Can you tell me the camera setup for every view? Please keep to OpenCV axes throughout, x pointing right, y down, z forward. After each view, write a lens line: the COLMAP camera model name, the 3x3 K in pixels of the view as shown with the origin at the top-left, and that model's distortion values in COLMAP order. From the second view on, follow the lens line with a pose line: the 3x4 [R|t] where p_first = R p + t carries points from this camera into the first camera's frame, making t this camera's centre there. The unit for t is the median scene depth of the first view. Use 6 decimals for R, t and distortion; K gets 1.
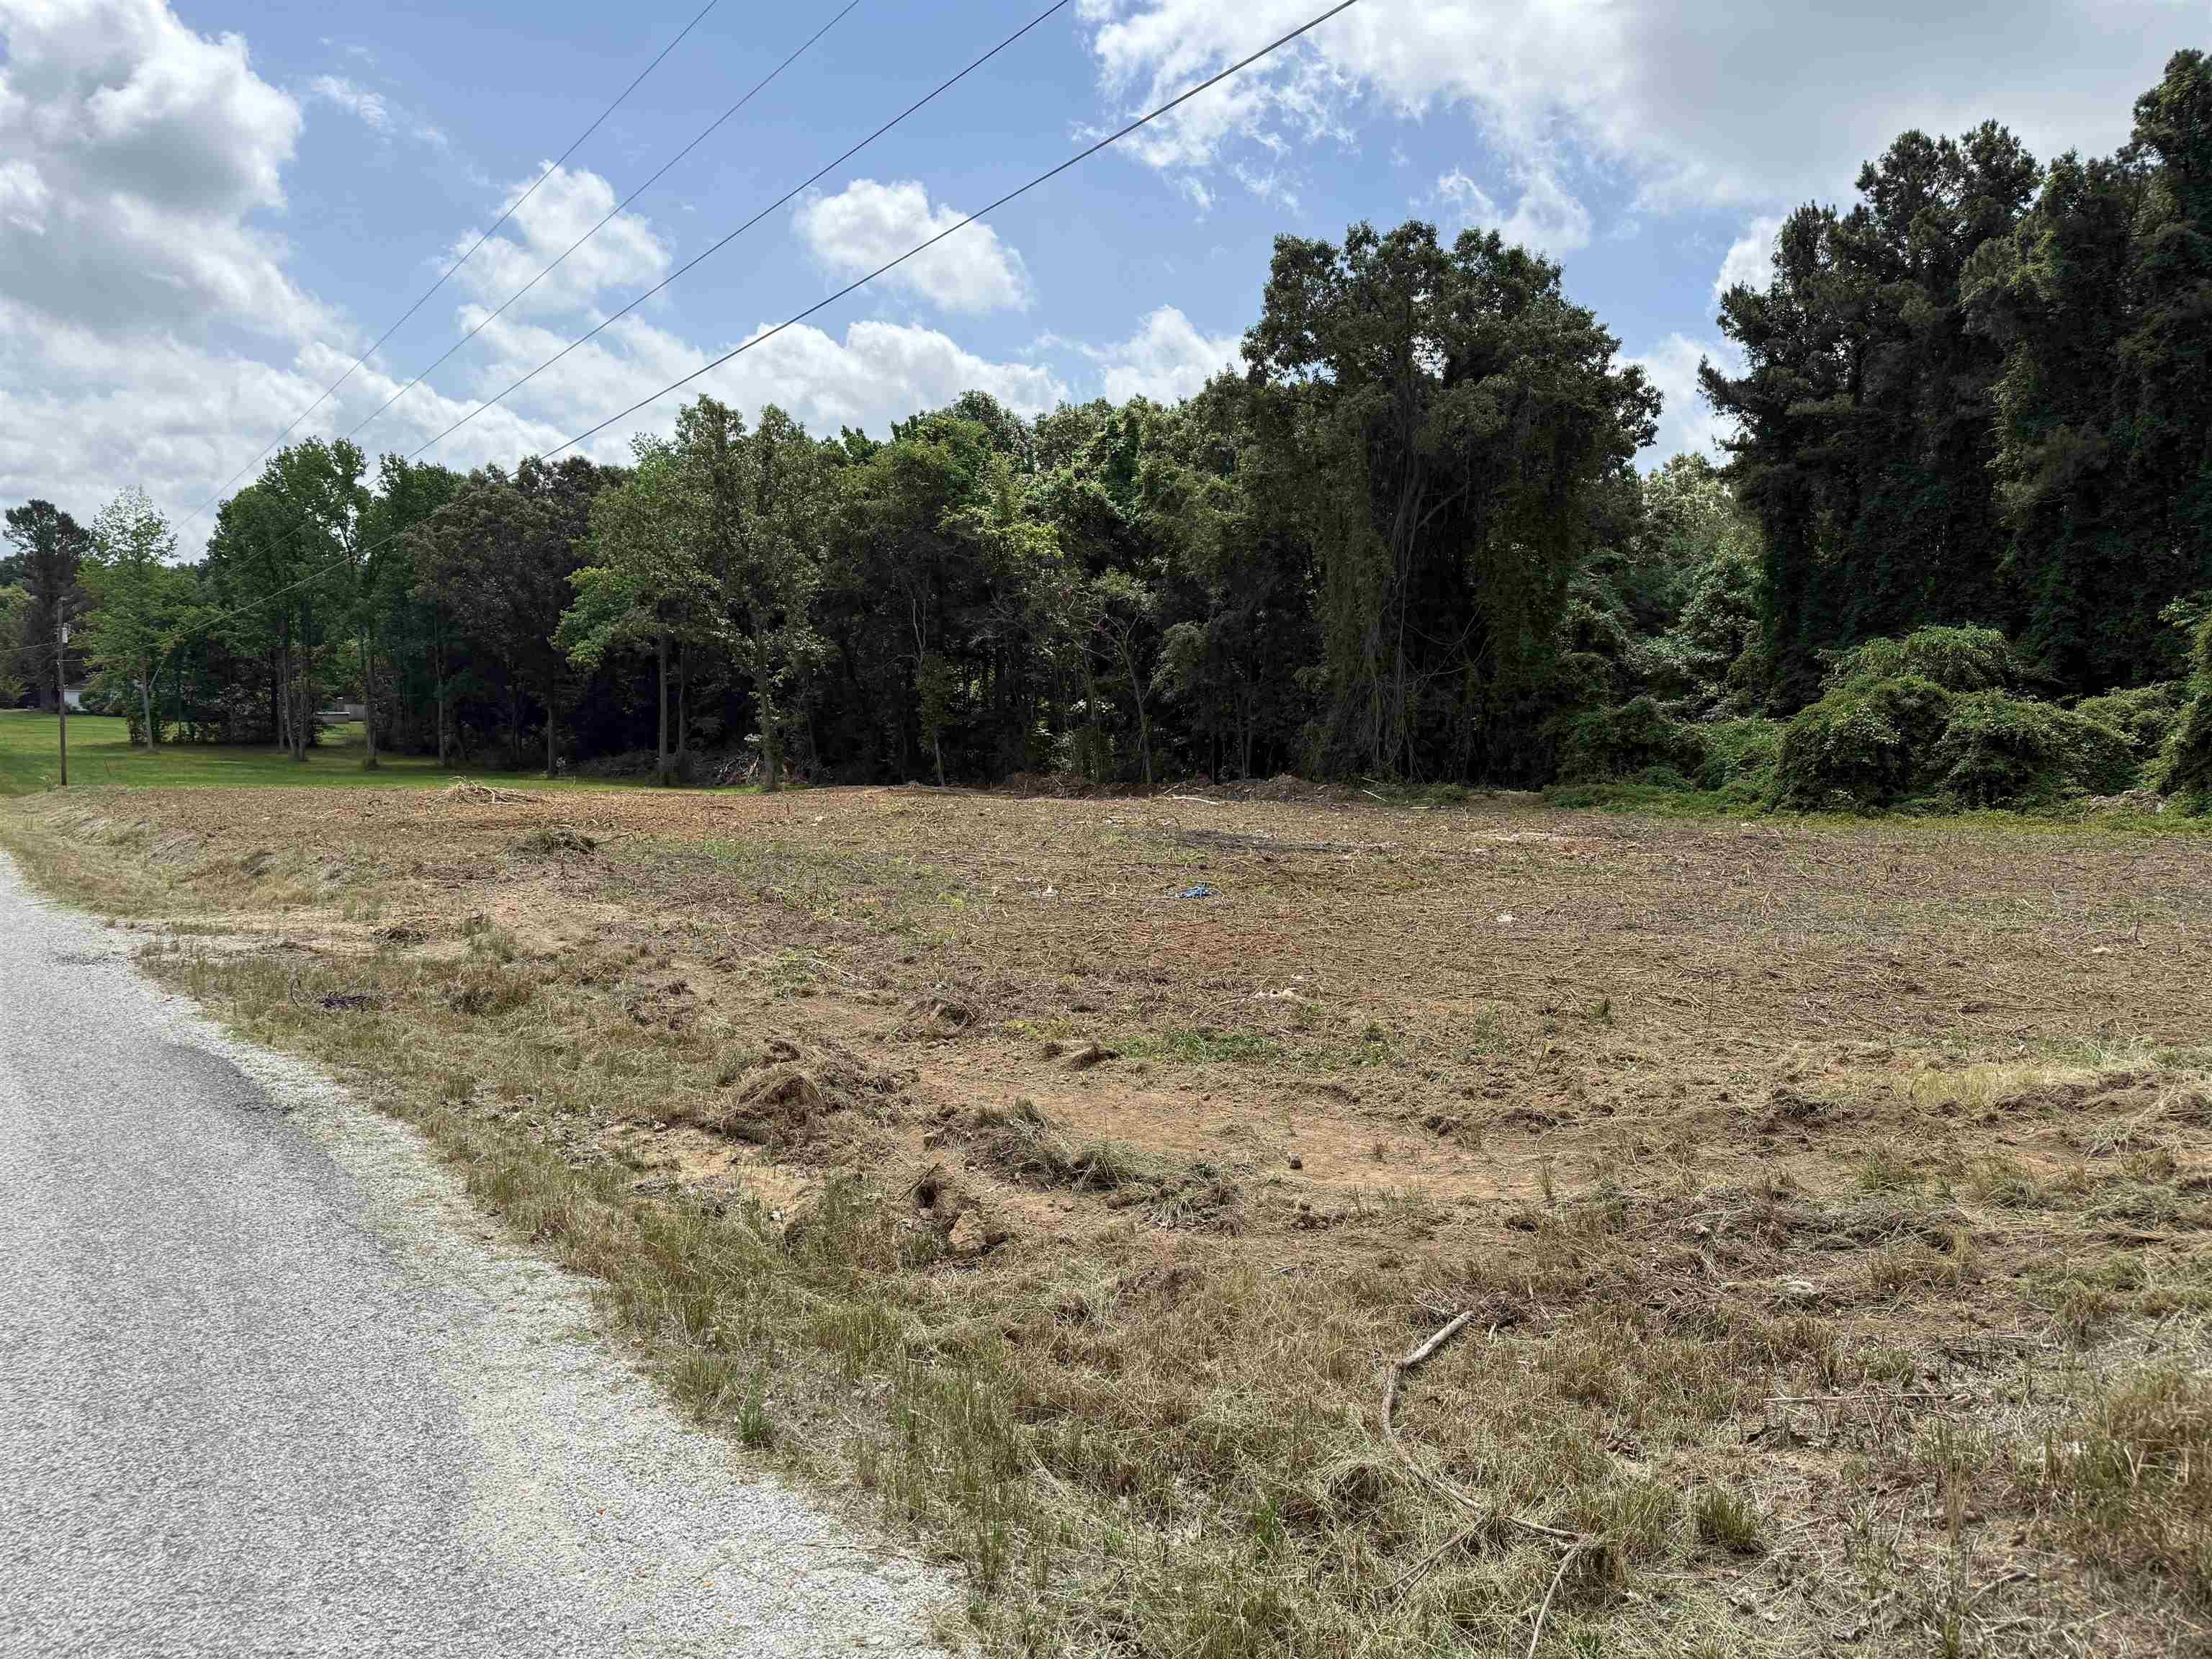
lens RADIAL K [[1543.8, 0, 1111.5], [0, 1543.8, 836.1], [0, 0, 1]] dist [0.175312, -0.282373]
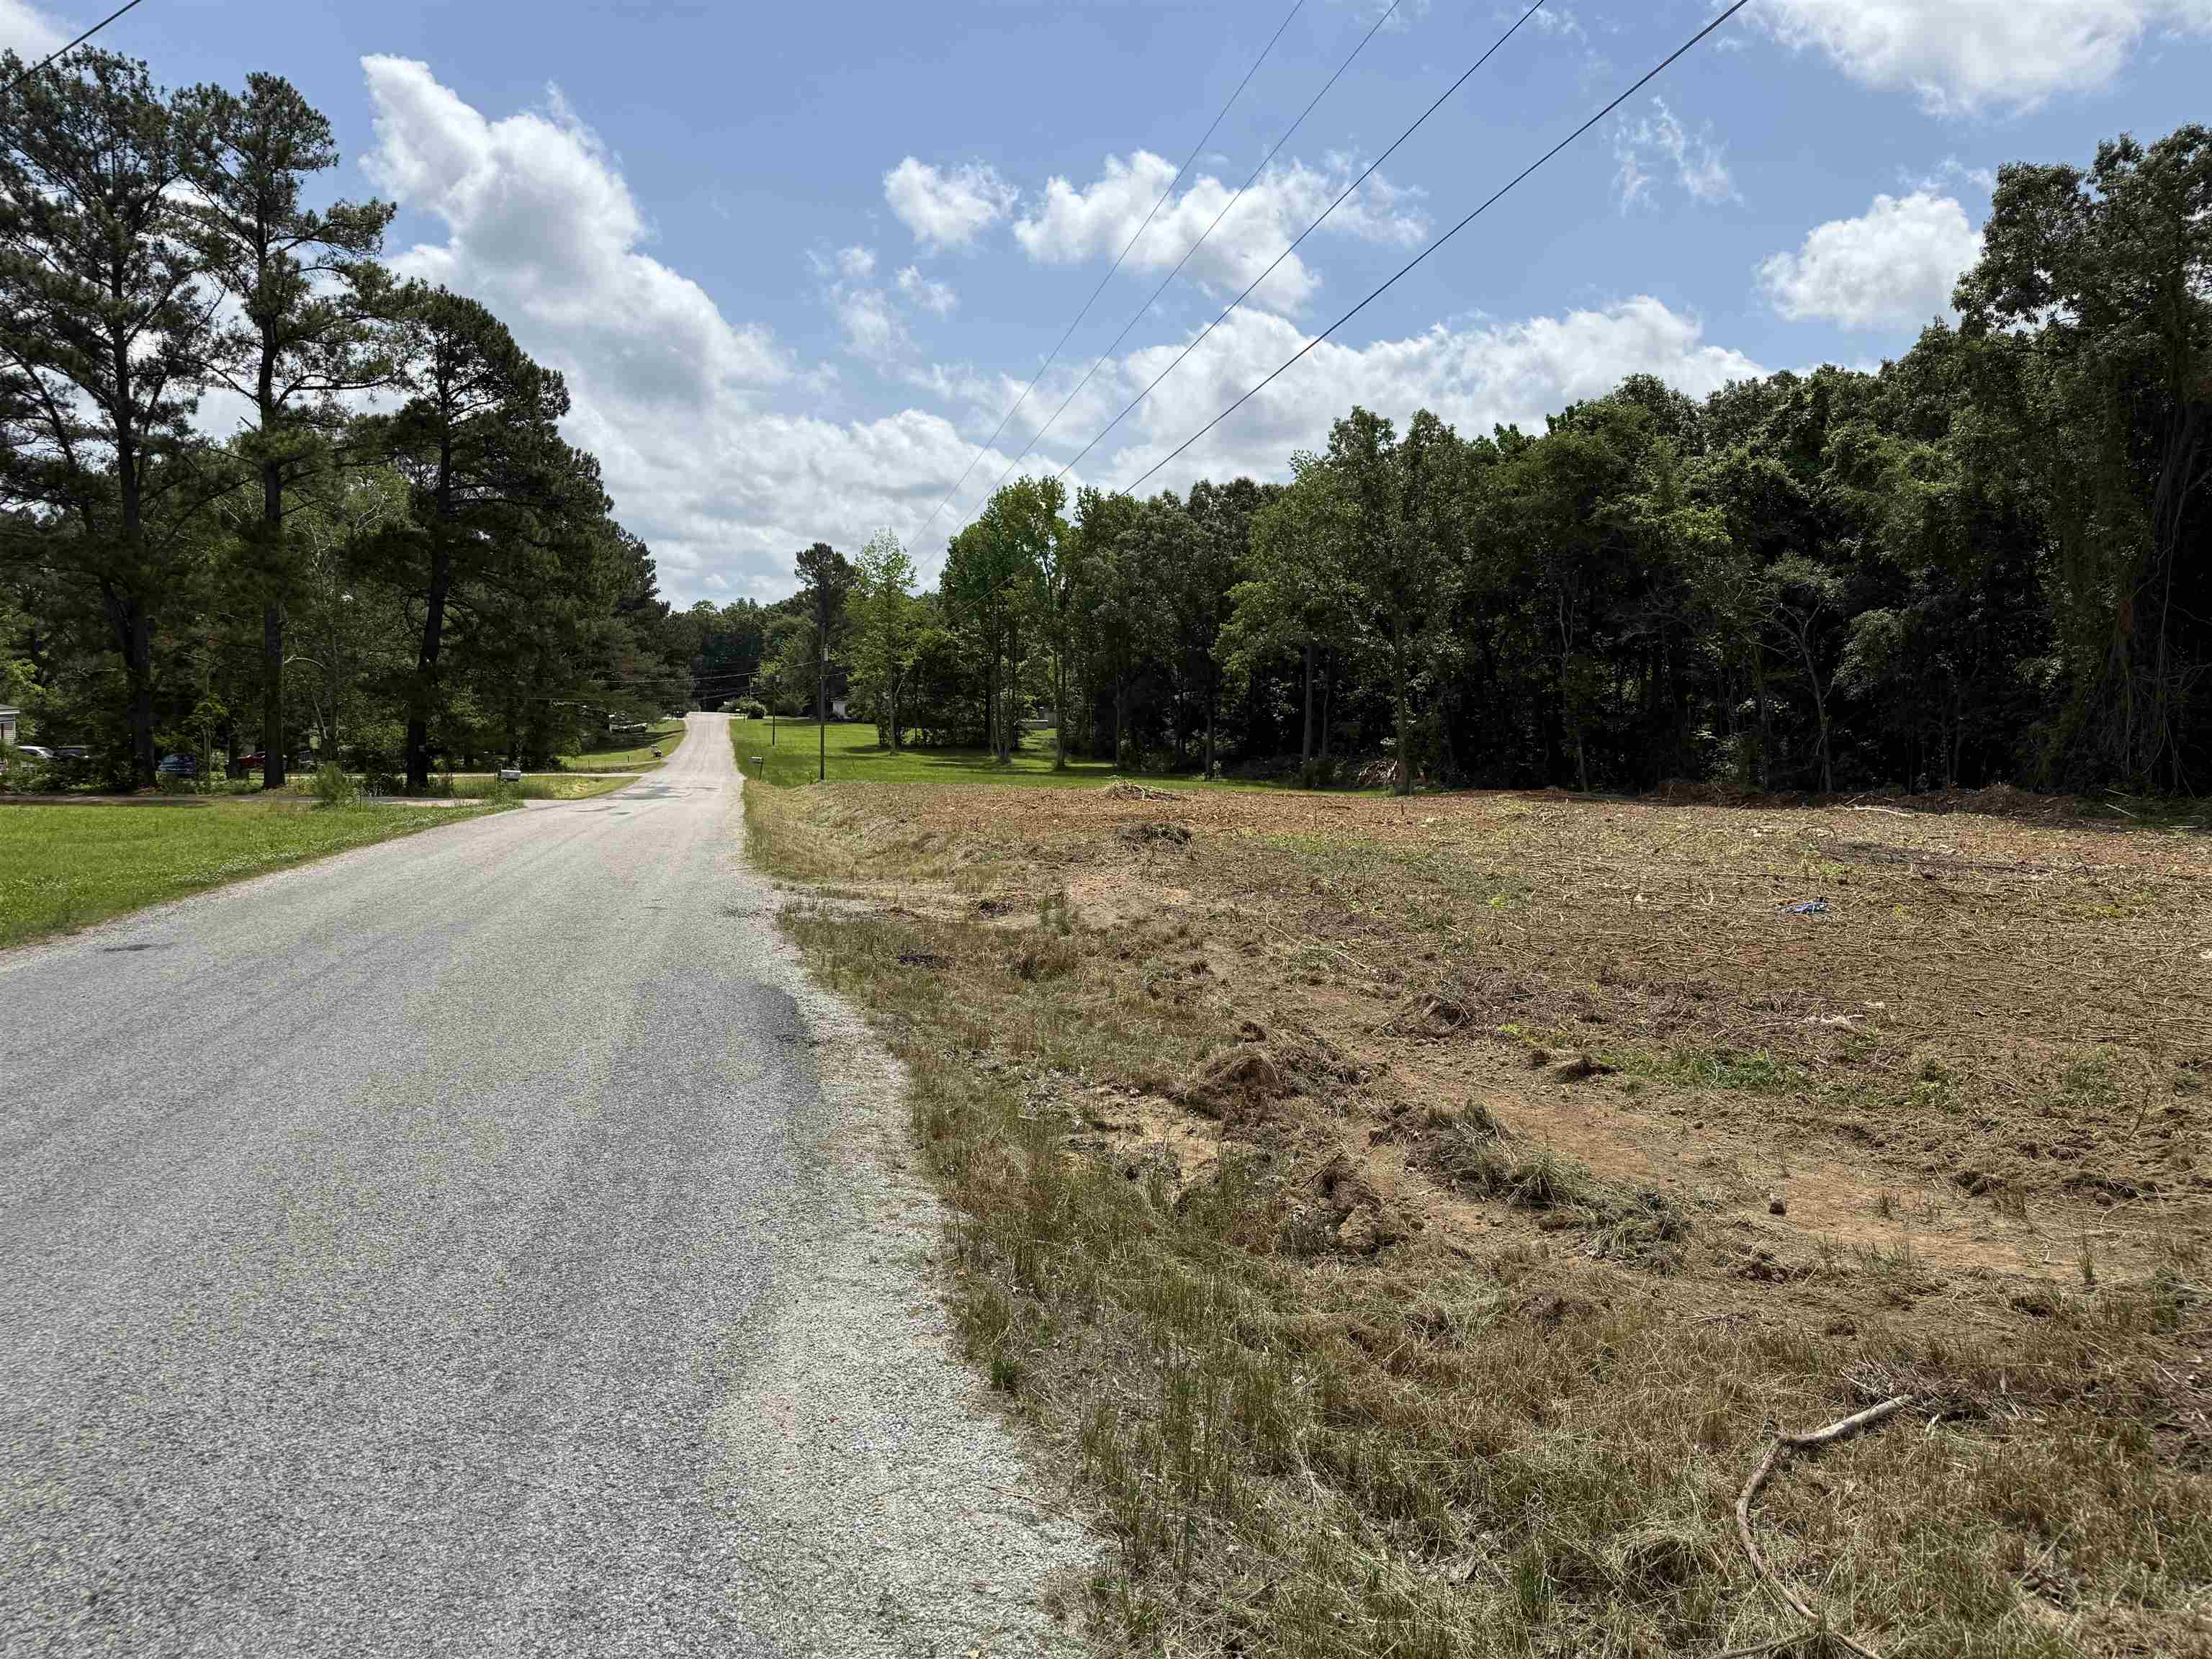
lens RADIAL K [[1543.8, 0, 1111.5], [0, 1543.8, 836.1], [0, 0, 1]] dist [0.175312, -0.282373]
pose [[0.917694, 0.028576, -0.396259, 0.059937], [-0.029786, 0.999551, 0.003102, 0.006408], [0.396169, 0.008956, 0.918134, 0.023972]]
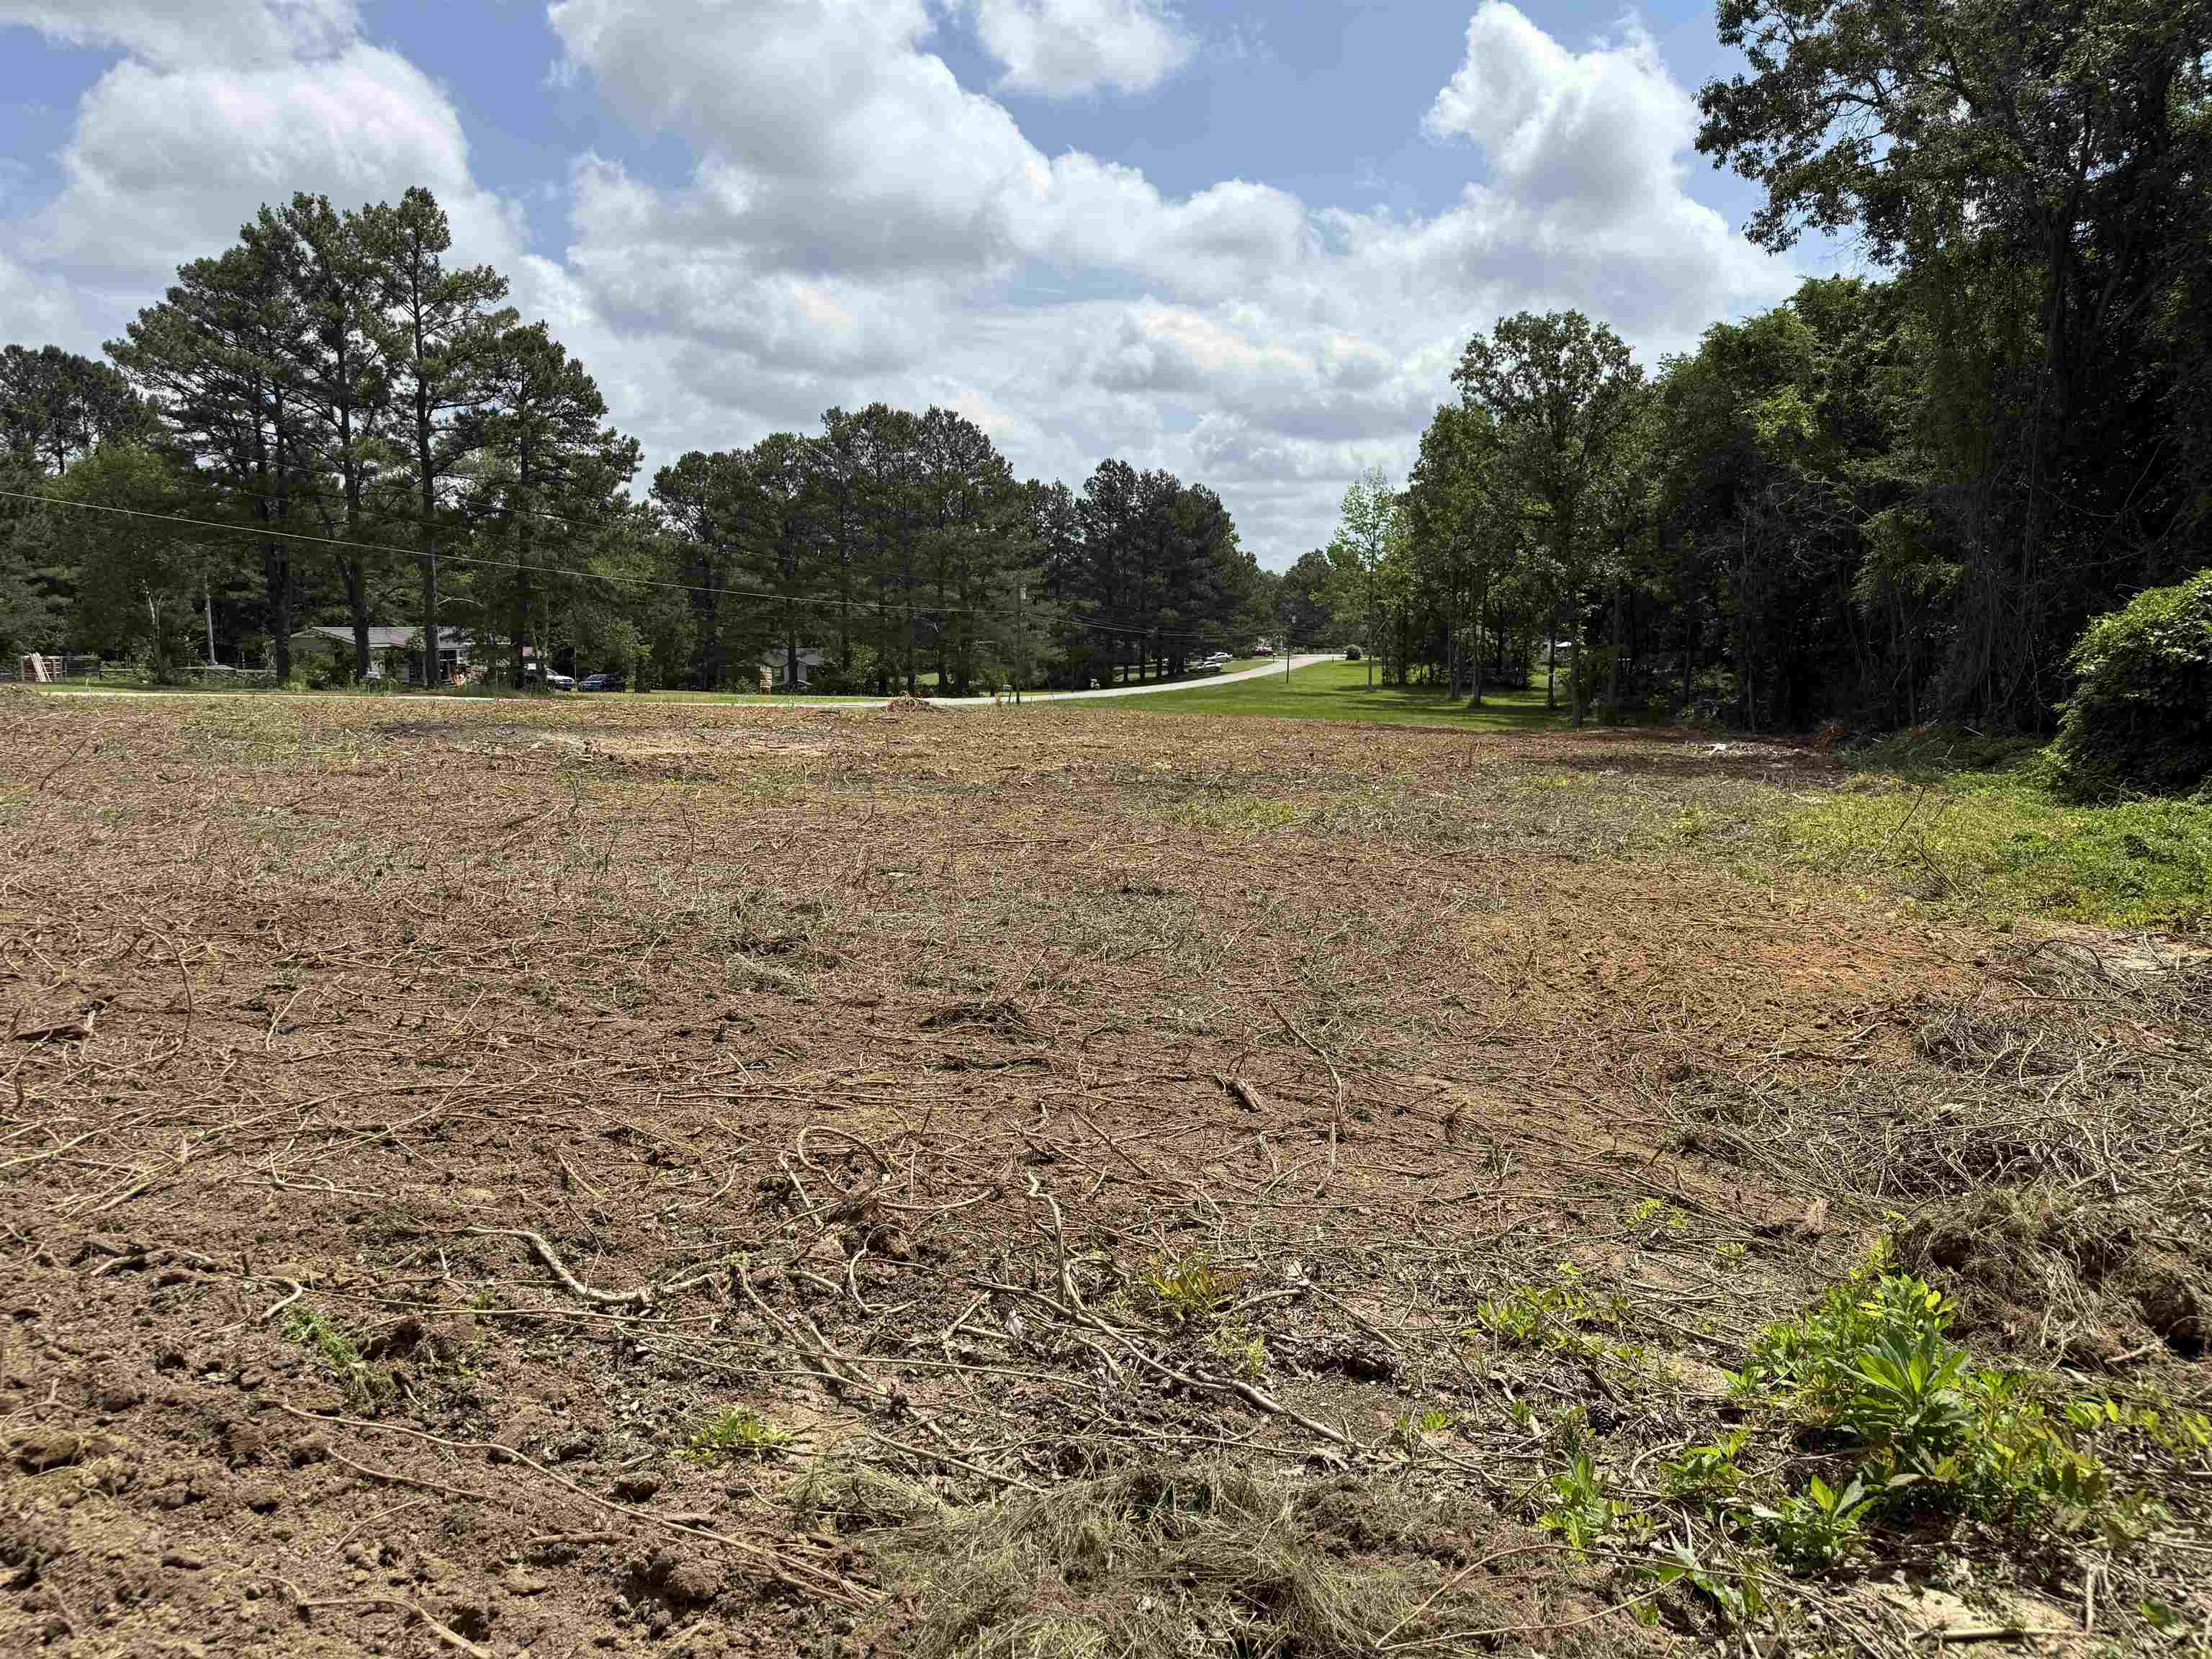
lens RADIAL K [[1543.8, 0, 1111.5], [0, 1543.8, 836.1], [0, 0, 1]] dist [0.175312, -0.282373]
pose [[0.582302, 0.092079, -0.807741, 3.847117], [-0.069936, 0.995556, 0.063072, -0.055787], [0.809959, 0.019763, 0.586154, 2.310802]]
